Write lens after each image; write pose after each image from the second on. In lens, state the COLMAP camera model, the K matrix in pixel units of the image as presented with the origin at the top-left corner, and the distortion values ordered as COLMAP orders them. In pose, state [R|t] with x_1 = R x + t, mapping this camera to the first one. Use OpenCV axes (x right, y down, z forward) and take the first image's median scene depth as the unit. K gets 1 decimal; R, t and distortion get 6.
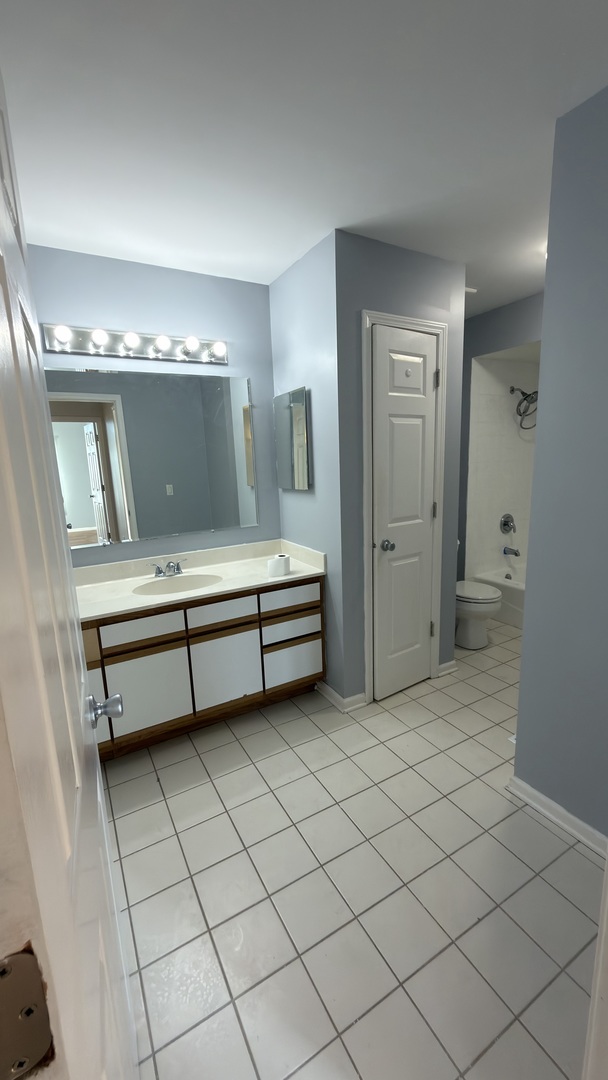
lens RADIAL K [[432.6, 0, 304.0], [0, 432.6, 540.0], [0, 0, 1]] dist [-0.000788, -0.000095]
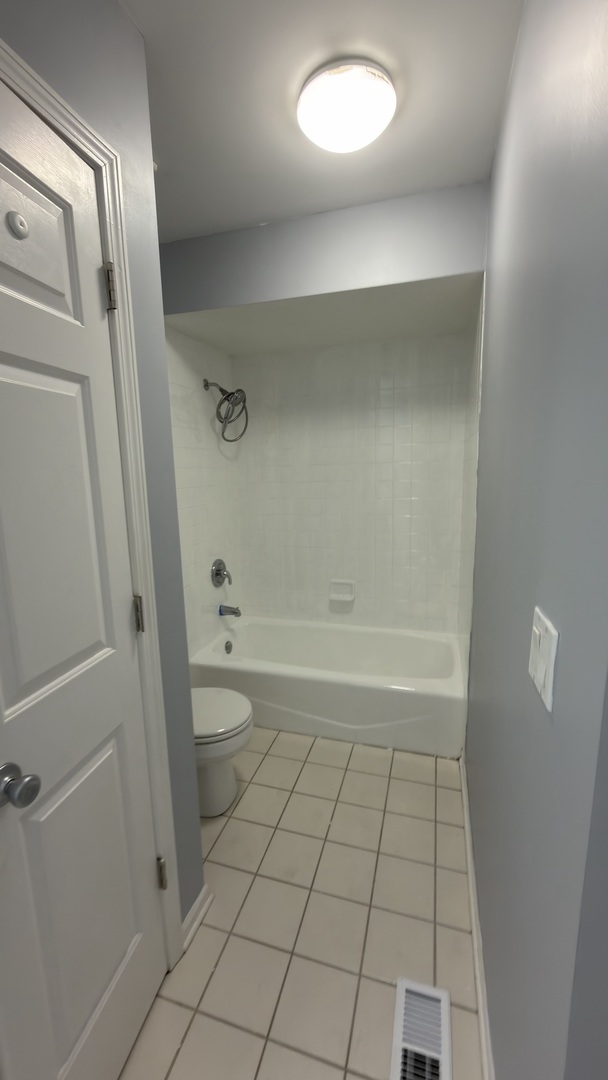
lens RADIAL K [[432.6, 0, 304.0], [0, 432.6, 540.0], [0, 0, 1]] dist [-0.000788, -0.000095]
pose [[0.726725, -0.095488, 0.680259, 0.099864], [0.122474, 0.992436, 0.008468, -0.086611], [-0.675922, 0.077160, 0.732923, 0.410556]]
